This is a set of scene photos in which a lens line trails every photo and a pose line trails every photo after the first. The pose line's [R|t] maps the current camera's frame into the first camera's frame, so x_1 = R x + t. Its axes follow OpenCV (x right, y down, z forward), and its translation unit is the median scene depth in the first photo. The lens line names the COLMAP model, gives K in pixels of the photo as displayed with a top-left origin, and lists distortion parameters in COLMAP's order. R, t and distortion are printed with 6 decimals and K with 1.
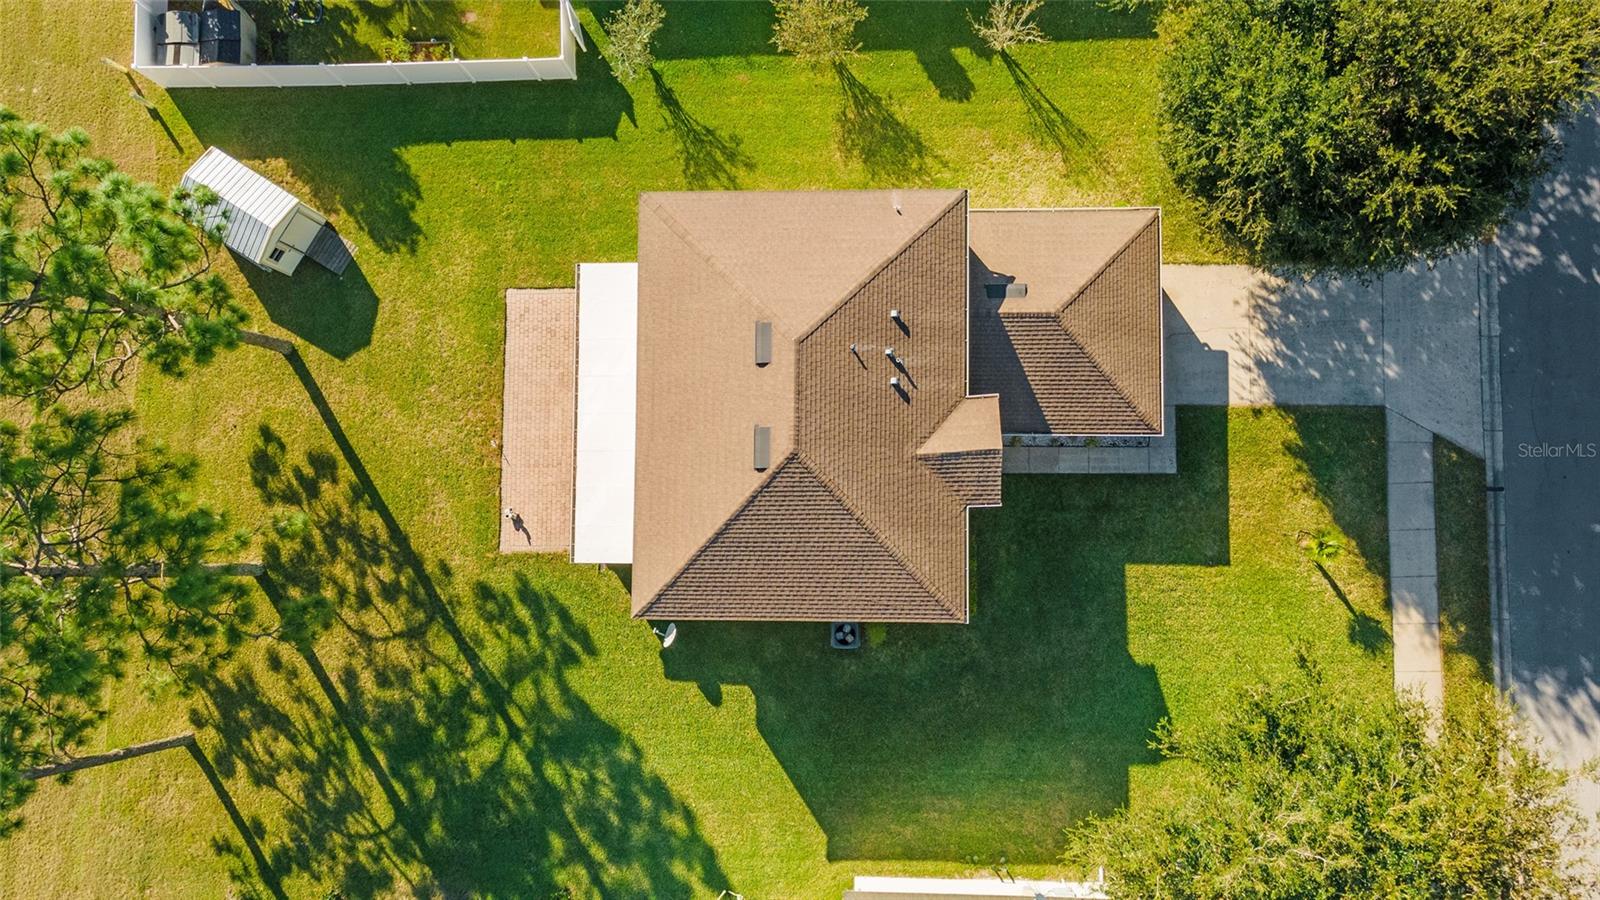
lens RADIAL K [[1179.5, 0, 793.3], [0, 1179.5, 438.5], [0, 0, 1]] dist [0.010485, 0.062137]
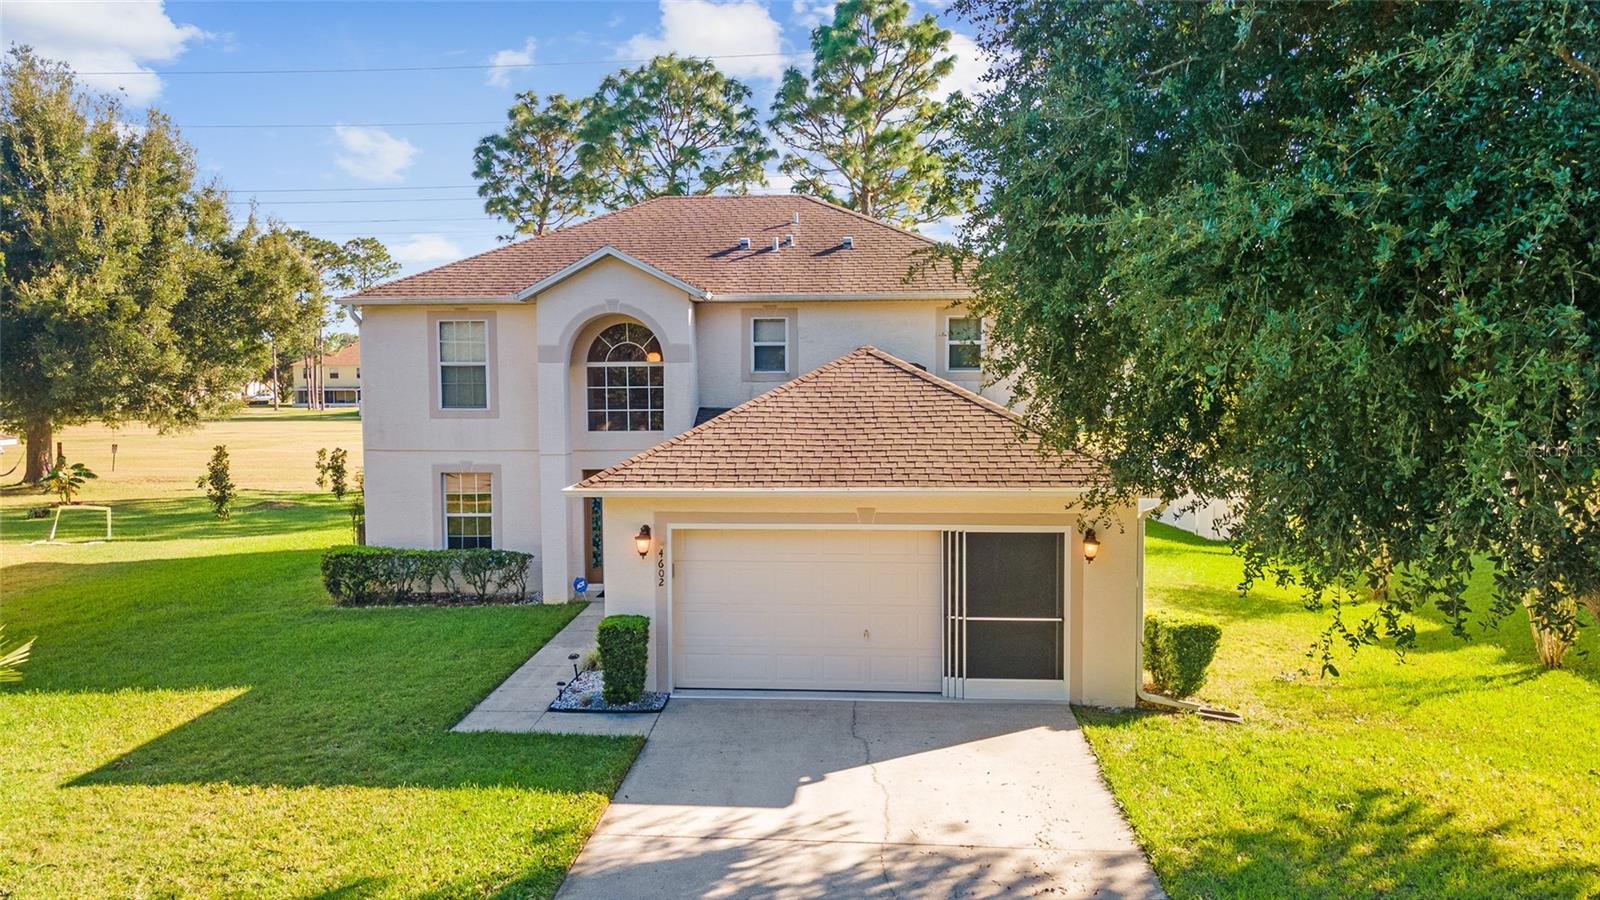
lens RADIAL K [[1179.5, 0, 793.3], [0, 1179.5, 438.5], [0, 0, 1]] dist [0.010485, 0.062137]
pose [[-0.074403, 0.107883, -0.991376, 0.640574], [-0.994975, 0.058761, 0.081067, -0.104025], [0.067000, 0.992426, 0.102969, 0.882067]]
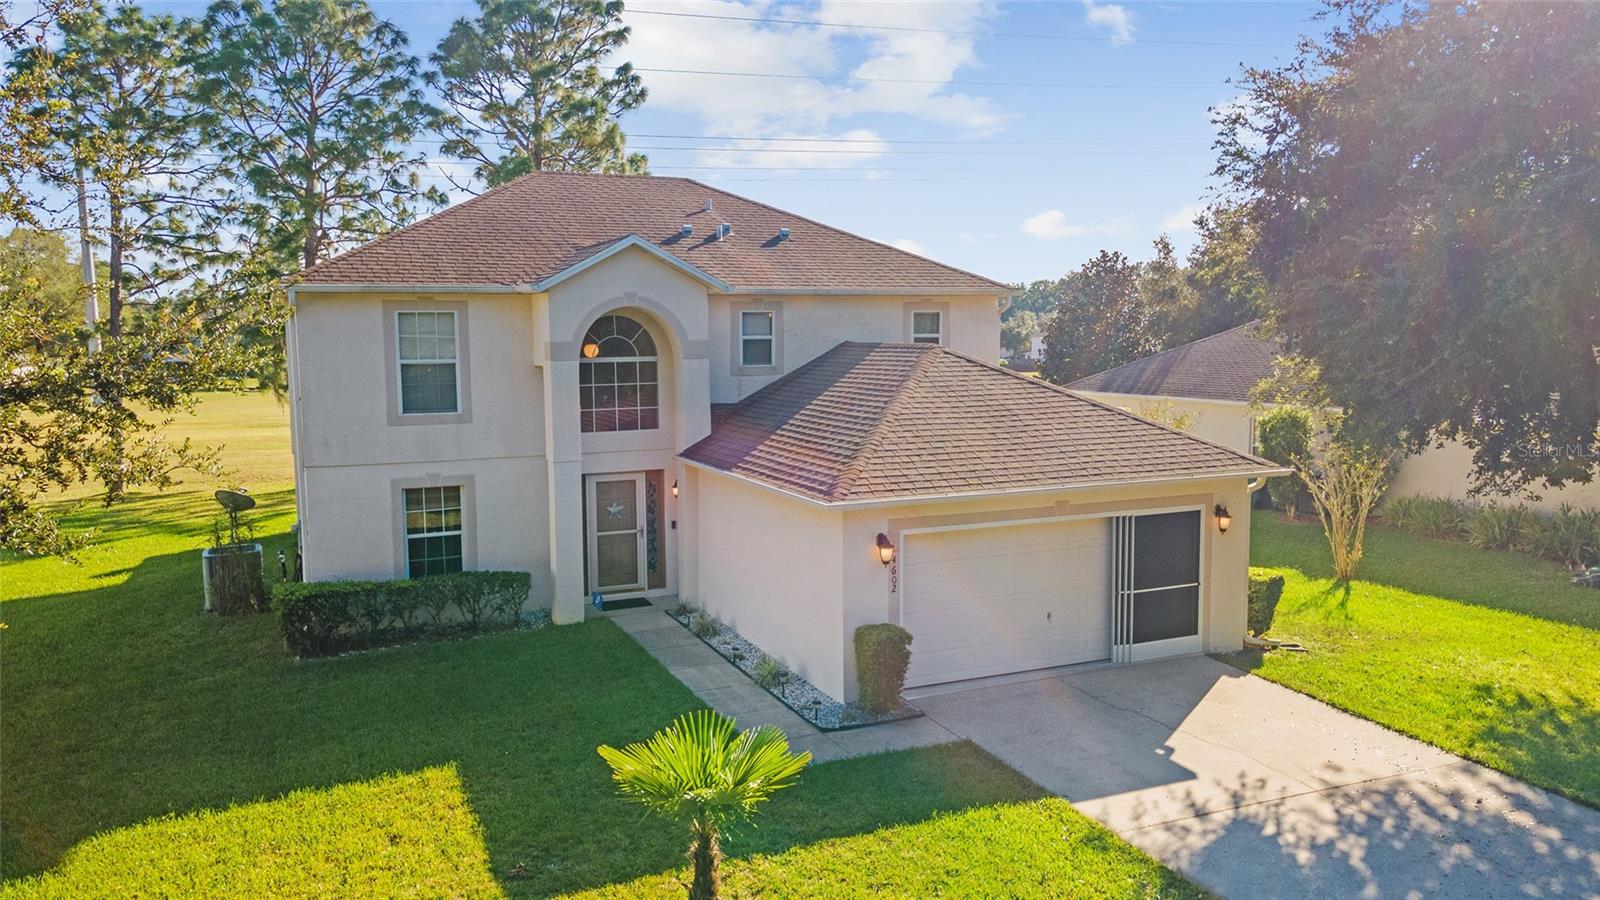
lens RADIAL K [[1179.5, 0, 793.3], [0, 1179.5, 438.5], [0, 0, 1]] dist [0.010485, 0.062137]
pose [[0.411731, 0.134760, -0.901287, 0.598536], [-0.910470, 0.103185, -0.400497, 0.145186], [0.039028, 0.985491, 0.165179, 0.852173]]
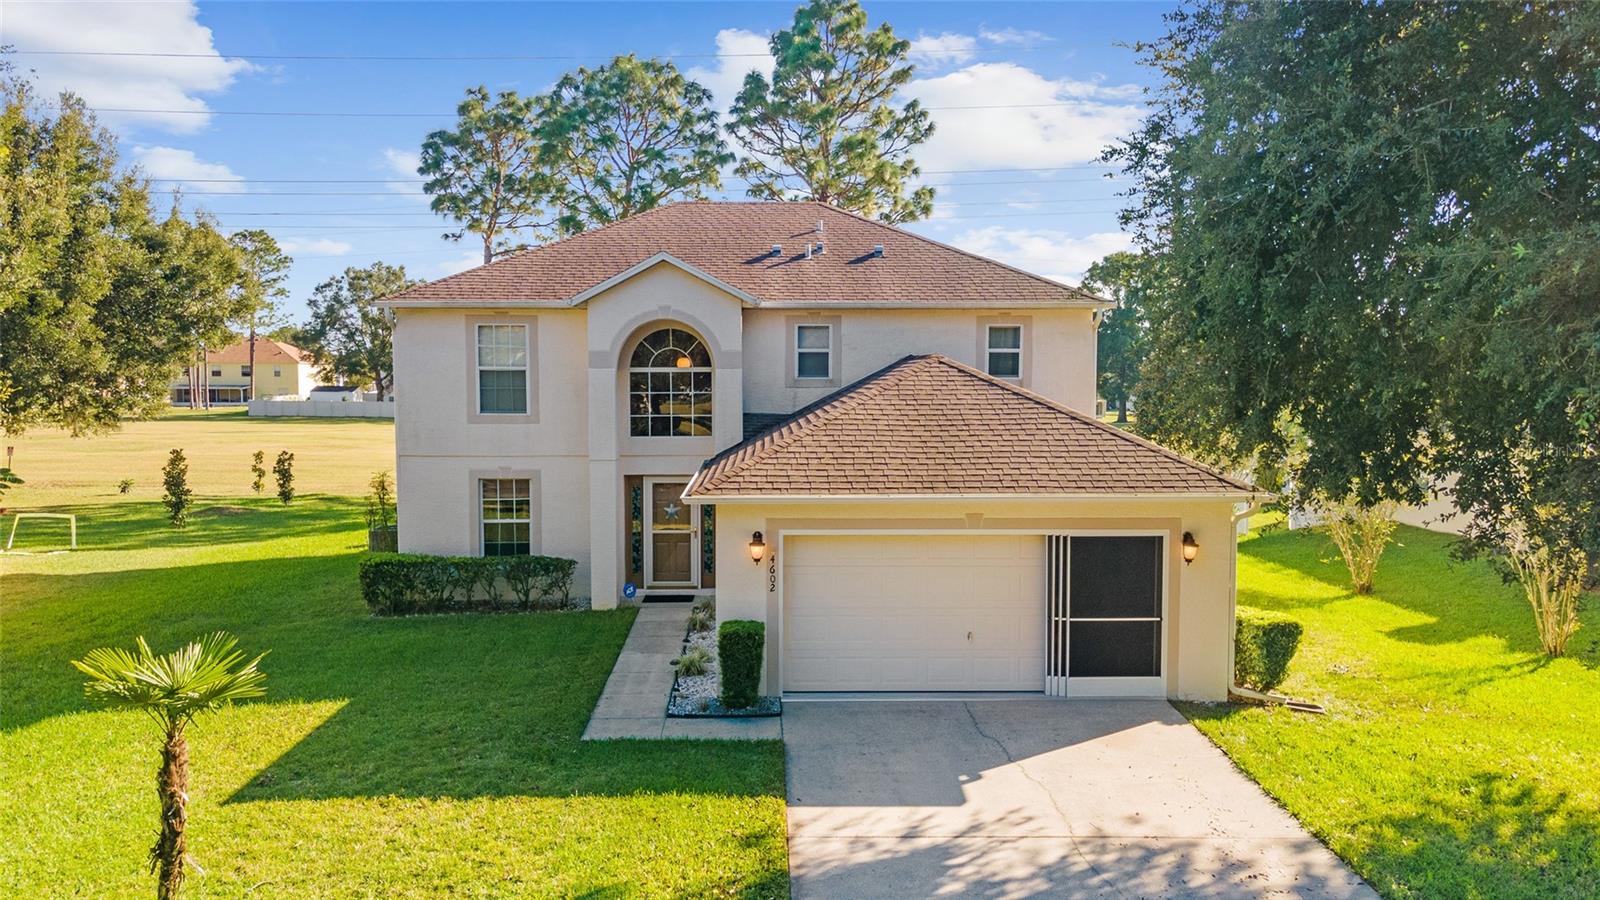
lens RADIAL K [[1179.5, 0, 793.3], [0, 1179.5, 438.5], [0, 0, 1]] dist [0.010485, 0.062137]
pose [[0.025581, 0.108004, -0.993821, 0.649565], [-0.998093, 0.058628, -0.019320, -0.031277], [0.056179, 0.992420, 0.109297, 0.874308]]
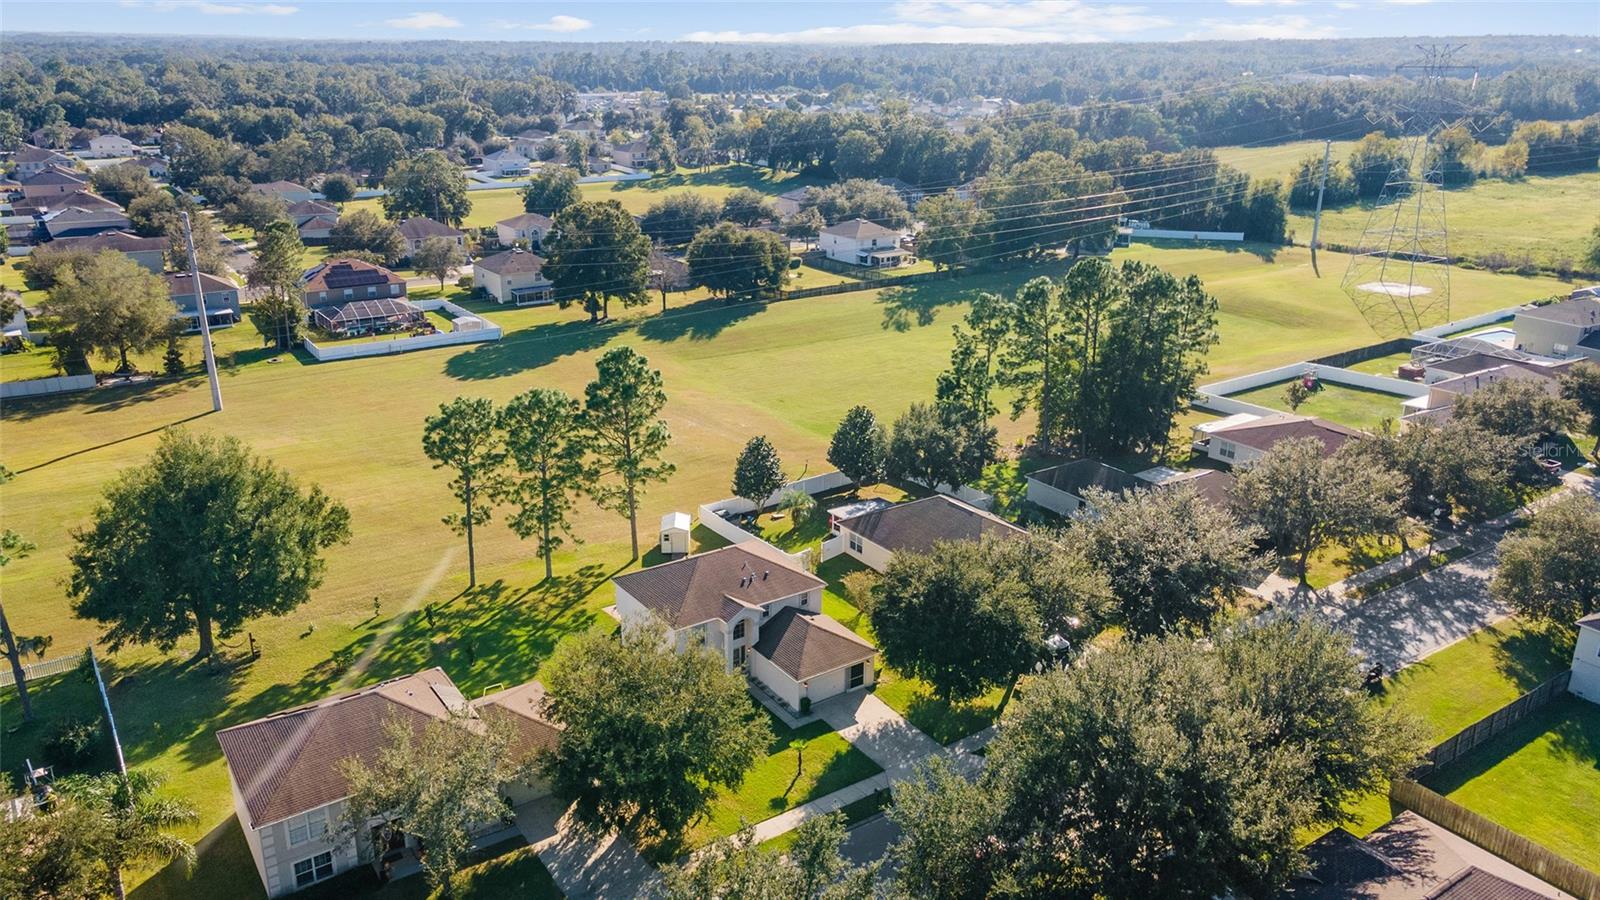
lens RADIAL K [[1179.5, 0, 793.3], [0, 1179.5, 438.5], [0, 0, 1]] dist [0.010485, 0.062137]
pose [[0.580051, 0.326834, -0.746137, 1.640841], [-0.814579, 0.231165, -0.532000, 0.971608], [-0.001395, 0.916375, 0.400319, -0.248067]]
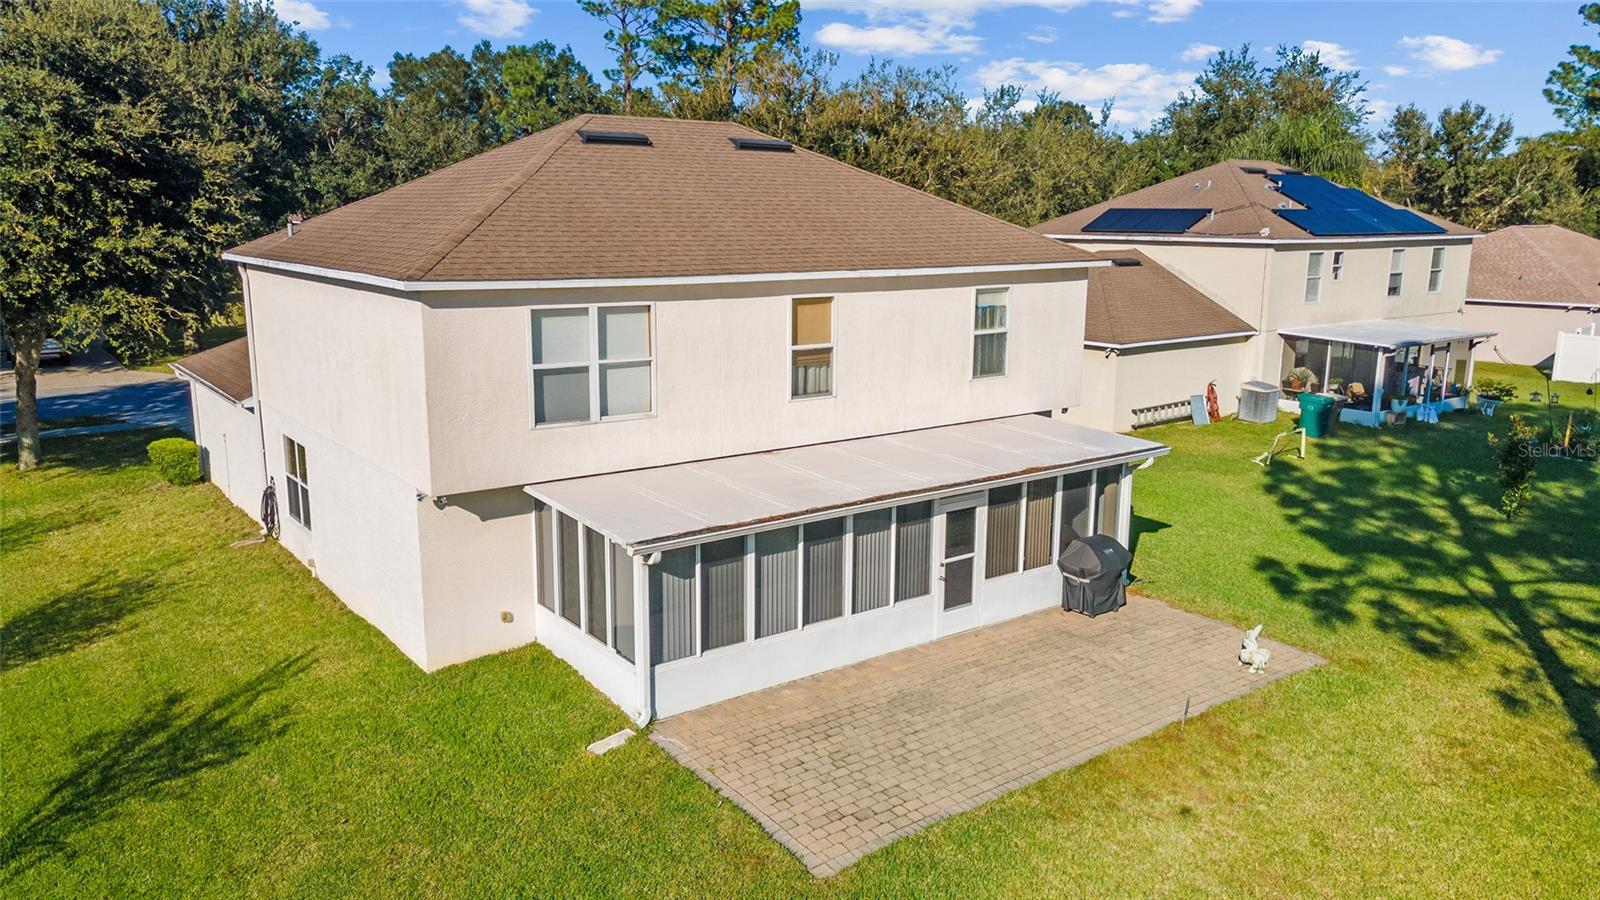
lens RADIAL K [[1179.5, 0, 793.3], [0, 1179.5, 438.5], [0, 0, 1]] dist [0.010485, 0.062137]
pose [[-0.600068, -0.094571, 0.794339, -0.465126], [0.799828, -0.053721, 0.597820, -0.304785], [-0.013864, 0.994068, 0.107877, 0.905048]]
